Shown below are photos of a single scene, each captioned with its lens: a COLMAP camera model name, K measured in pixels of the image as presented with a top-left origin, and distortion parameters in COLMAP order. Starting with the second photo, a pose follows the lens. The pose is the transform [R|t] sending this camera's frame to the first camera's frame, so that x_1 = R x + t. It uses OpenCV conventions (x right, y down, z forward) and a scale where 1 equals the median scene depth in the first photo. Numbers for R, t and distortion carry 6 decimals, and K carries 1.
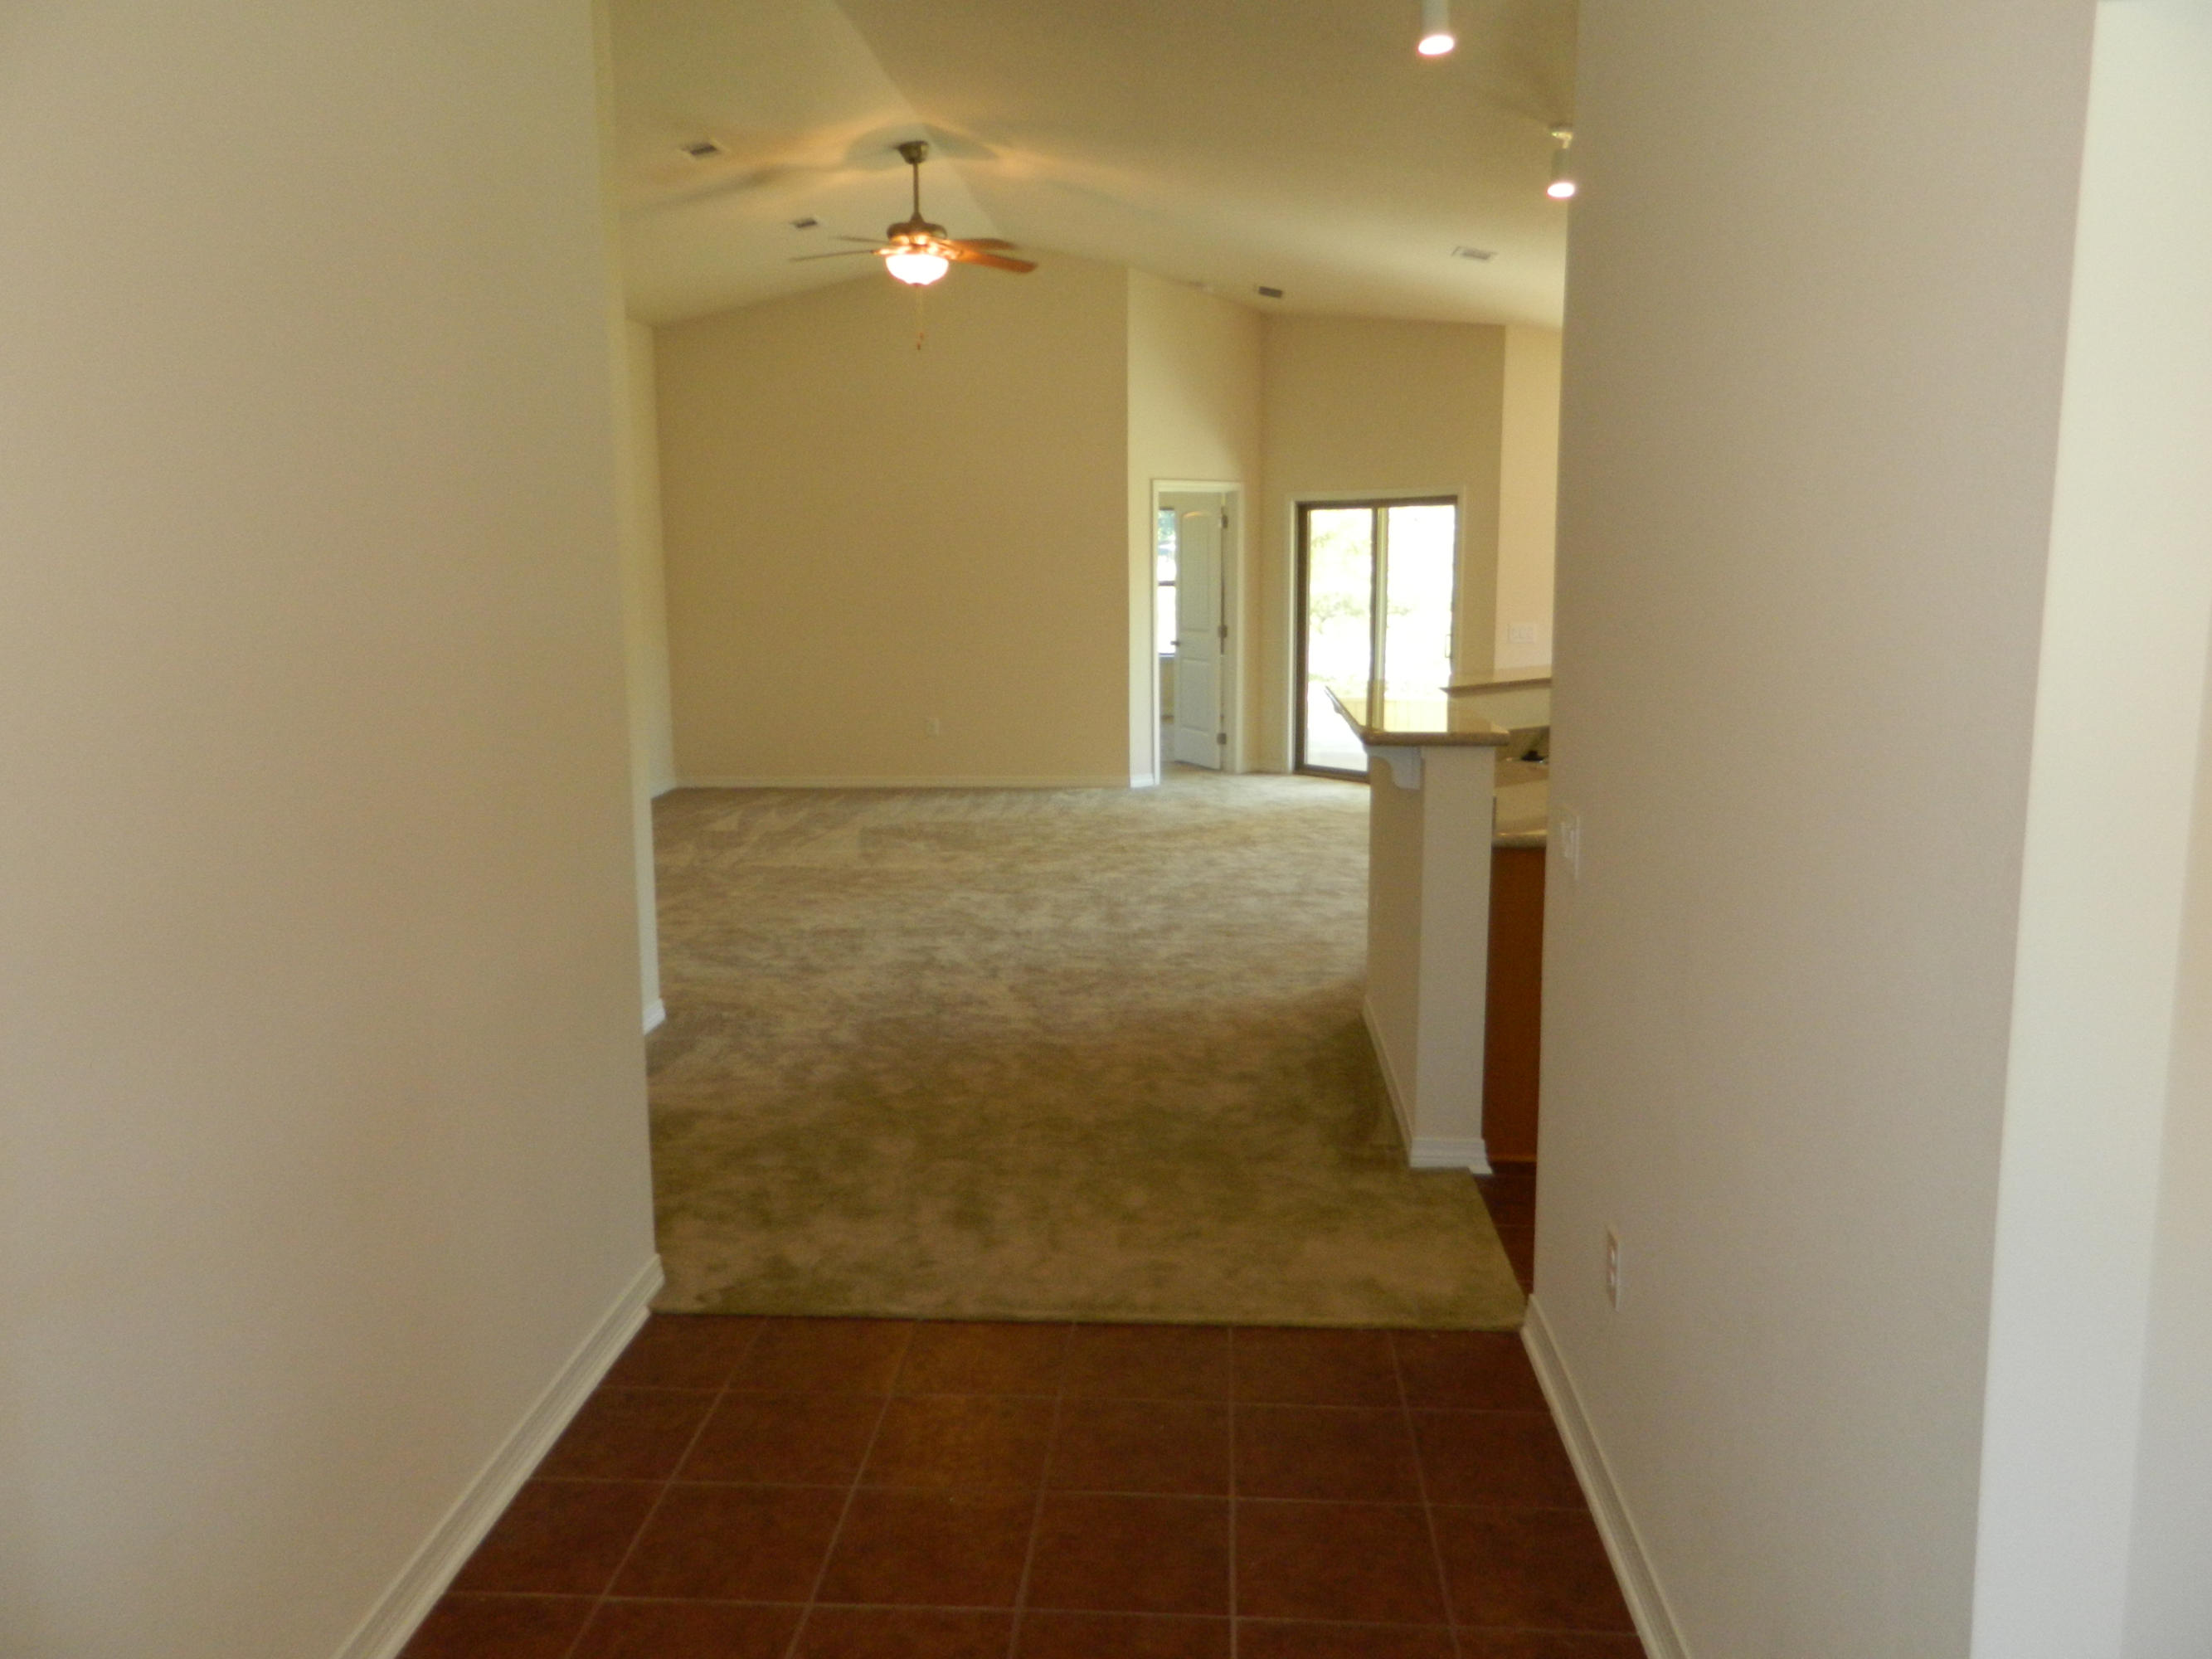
lens RADIAL K [[1677.0, 0, 1091.4], [0, 1677.0, 819.0], [0, 0, 1]] dist [0.025766, -0.006583]
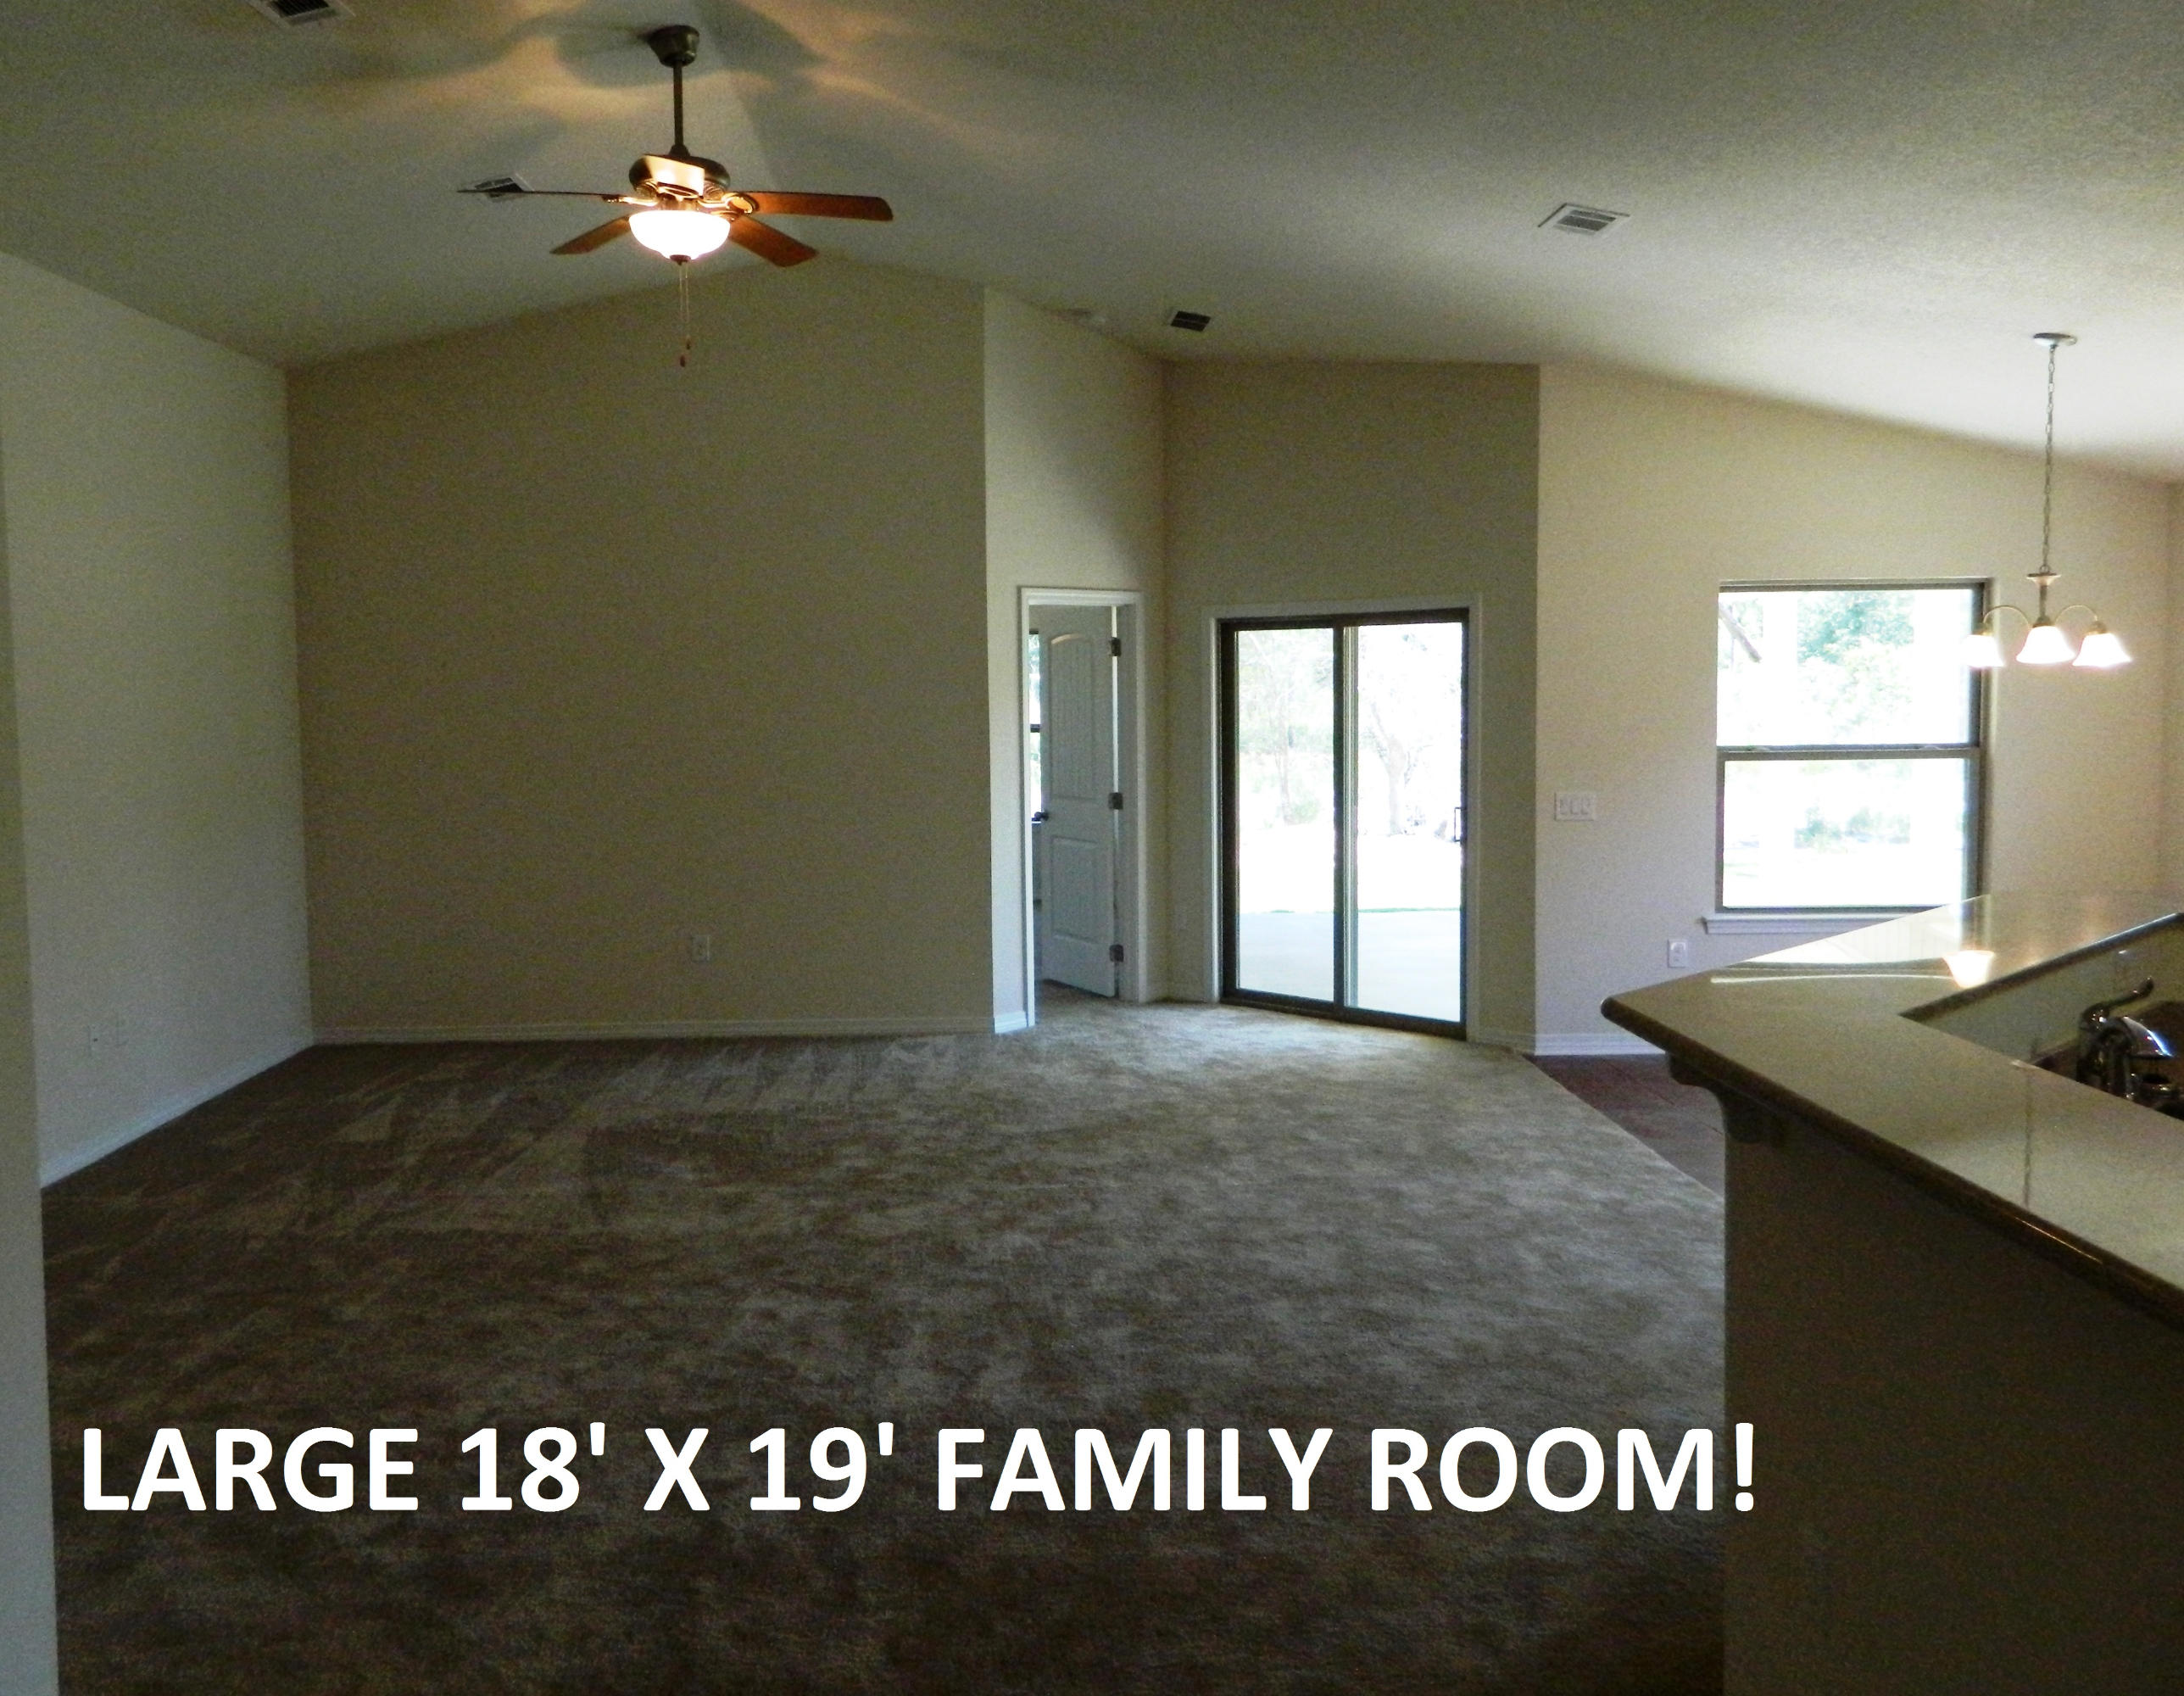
lens RADIAL K [[1799.9, 0, 976.9], [0, 1799.9, 805.2], [0, 0, 1]] dist [0.014922, 0.001368]
pose [[0.997954, -0.009997, 0.063156, -0.032449], [0.015656, 0.995841, -0.089757, -0.050865], [-0.061997, 0.090562, 0.993959, 0.297245]]
